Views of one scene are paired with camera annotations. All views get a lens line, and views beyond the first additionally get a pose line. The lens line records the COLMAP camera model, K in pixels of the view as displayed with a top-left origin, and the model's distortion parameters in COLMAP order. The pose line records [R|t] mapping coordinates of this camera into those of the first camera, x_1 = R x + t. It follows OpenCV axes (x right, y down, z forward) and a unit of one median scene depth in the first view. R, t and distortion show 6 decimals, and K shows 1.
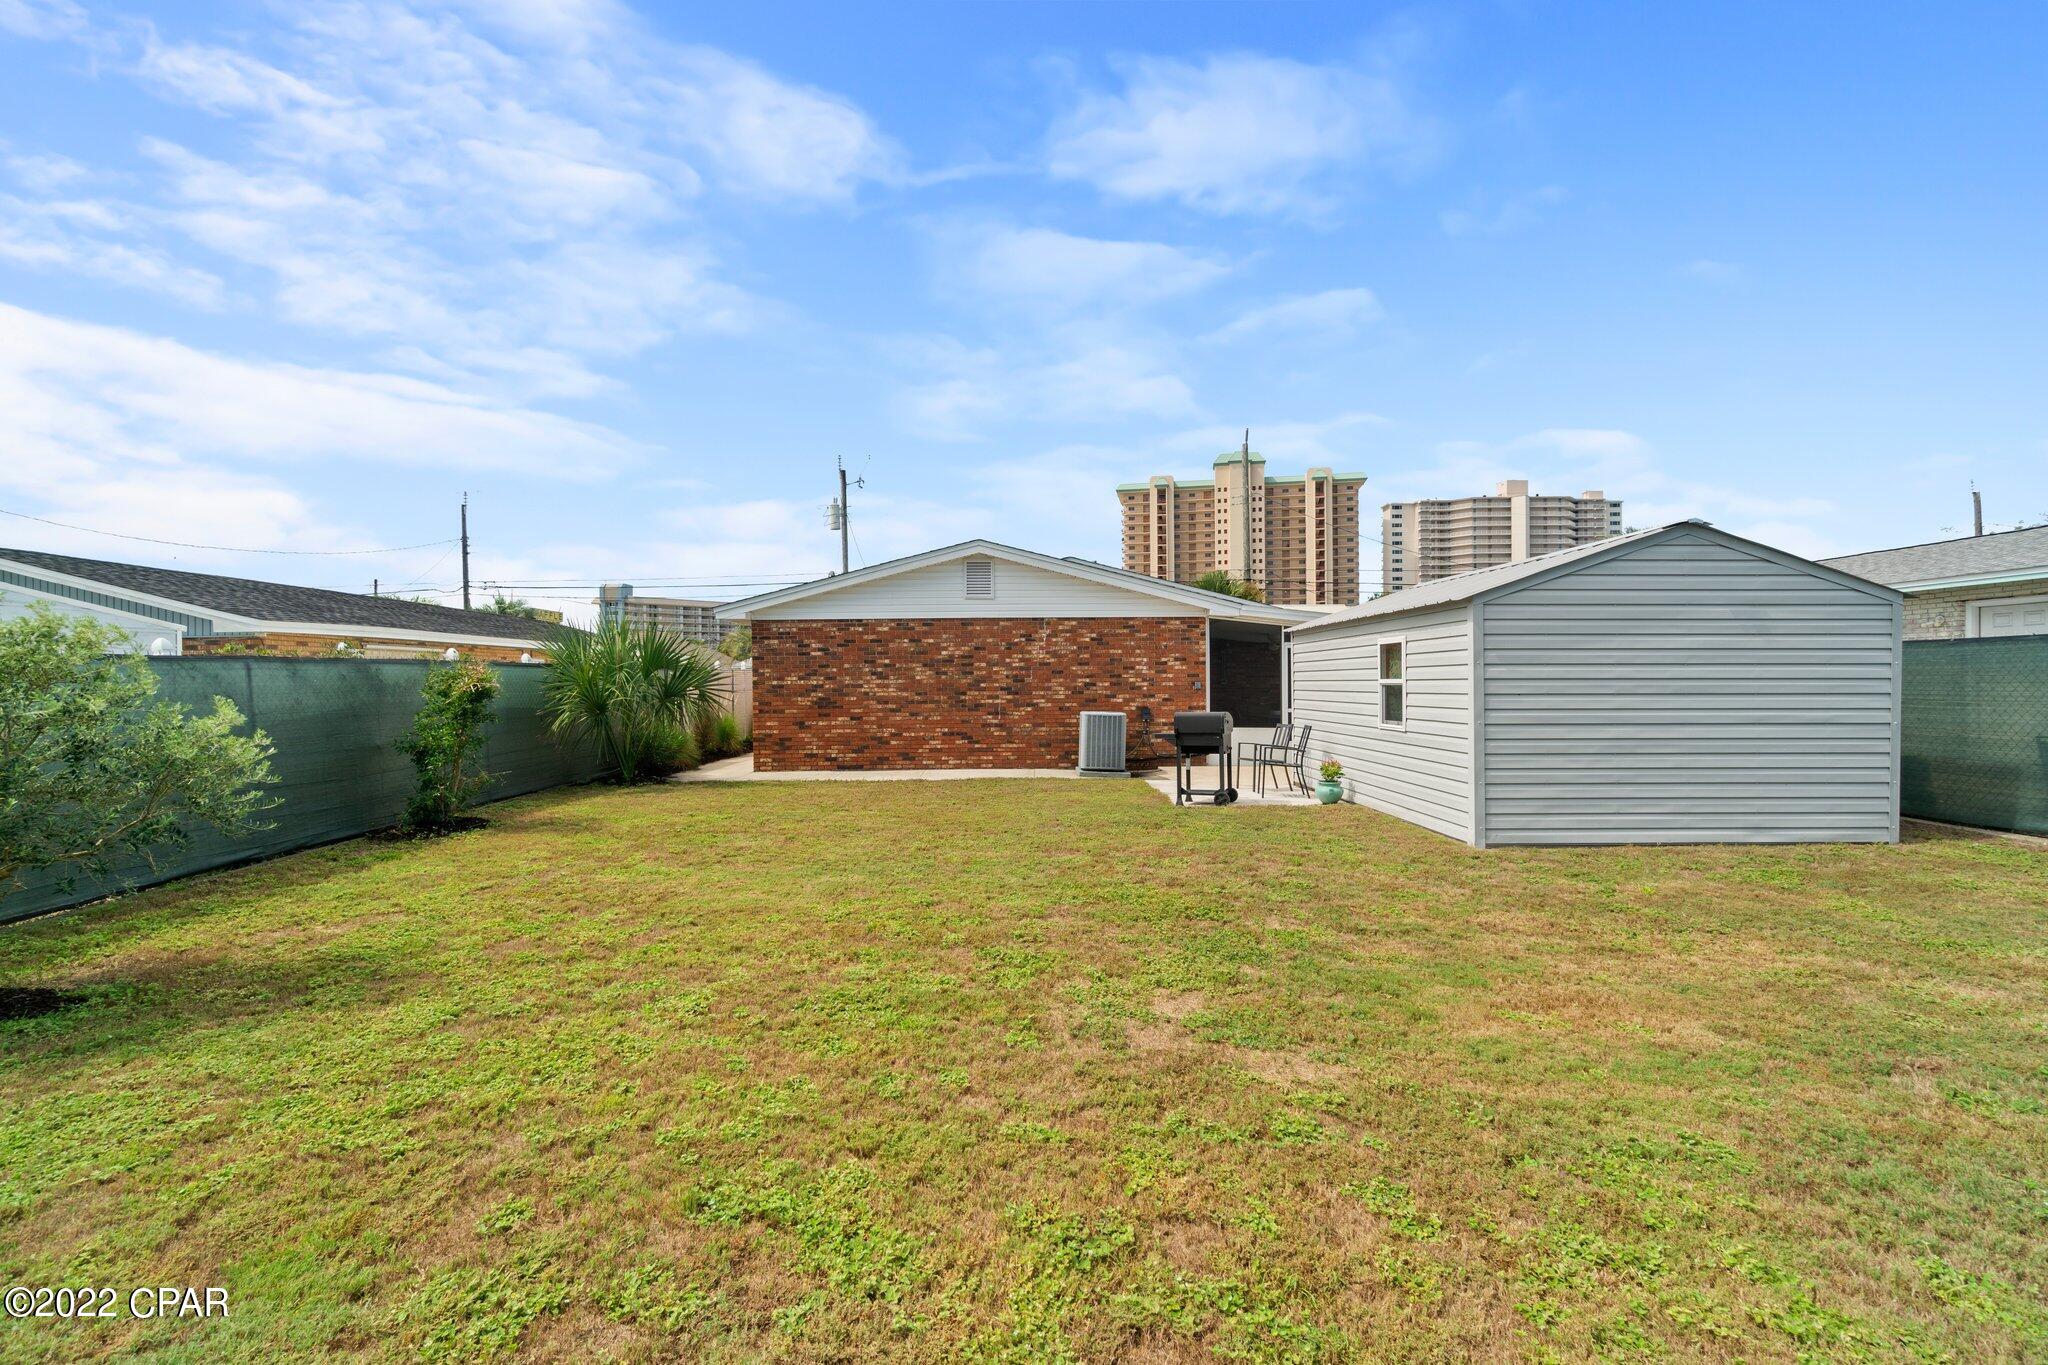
lens RADIAL K [[878.4, 0, 1027.2], [0, 878.4, 685.9], [0, 0, 1]] dist [-0.003345, 0.000294]
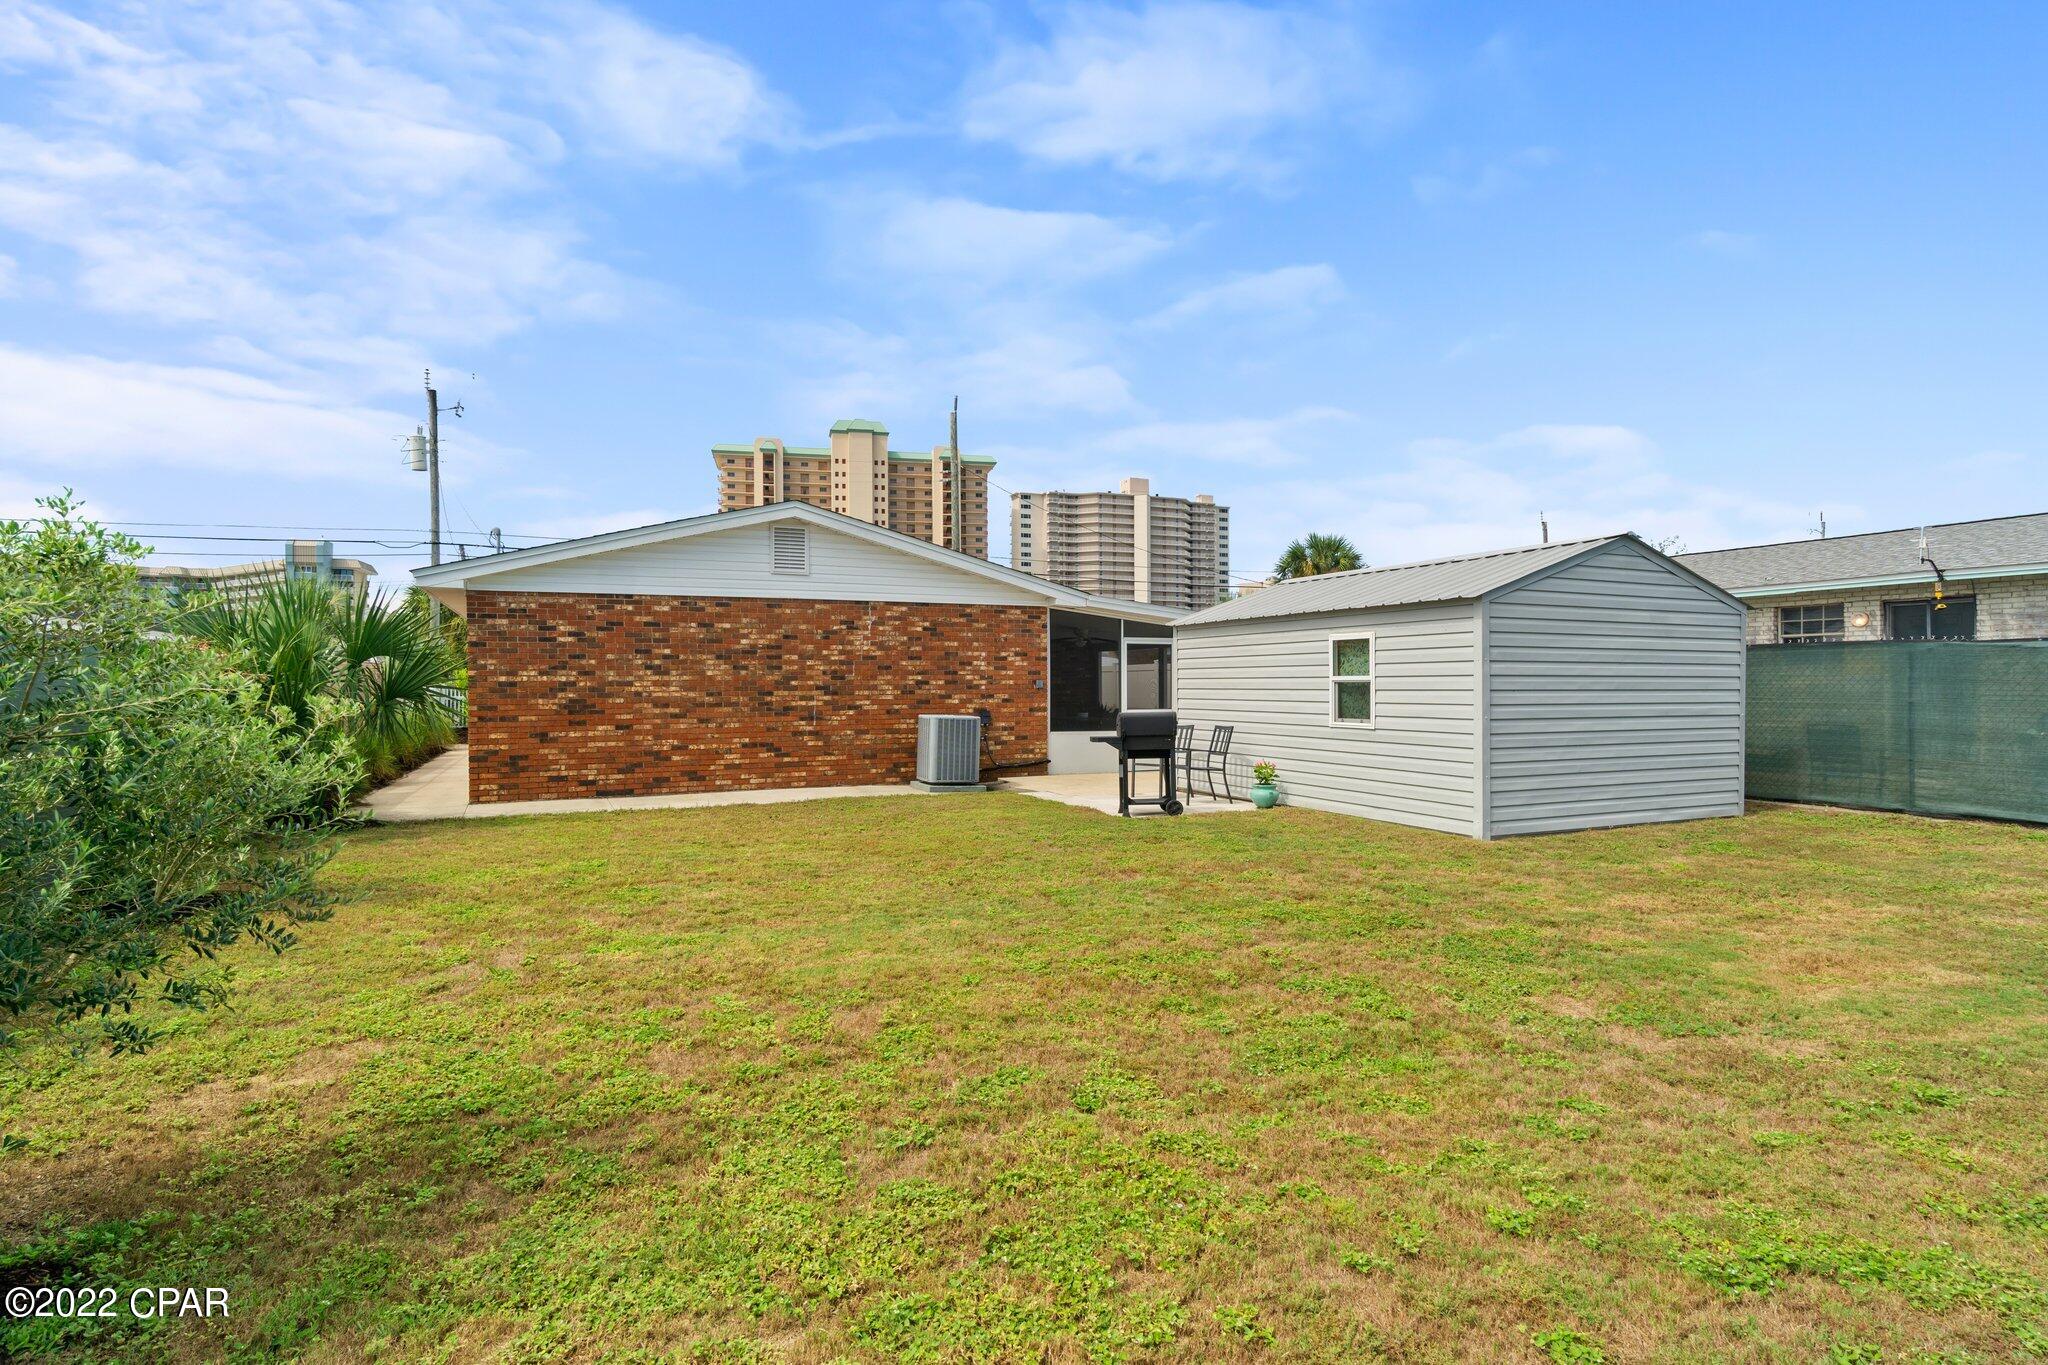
lens RADIAL K [[1028.3, 0, 1024.0], [0, 1028.3, 682.5], [0, 0, 1]] dist [-0.003138, -0.000245]
pose [[0.916491, 0.003242, 0.400043, -0.232469], [-0.000716, 0.999979, -0.006465, 0.004516], [-0.400056, 0.005638, 0.916473, 0.060771]]
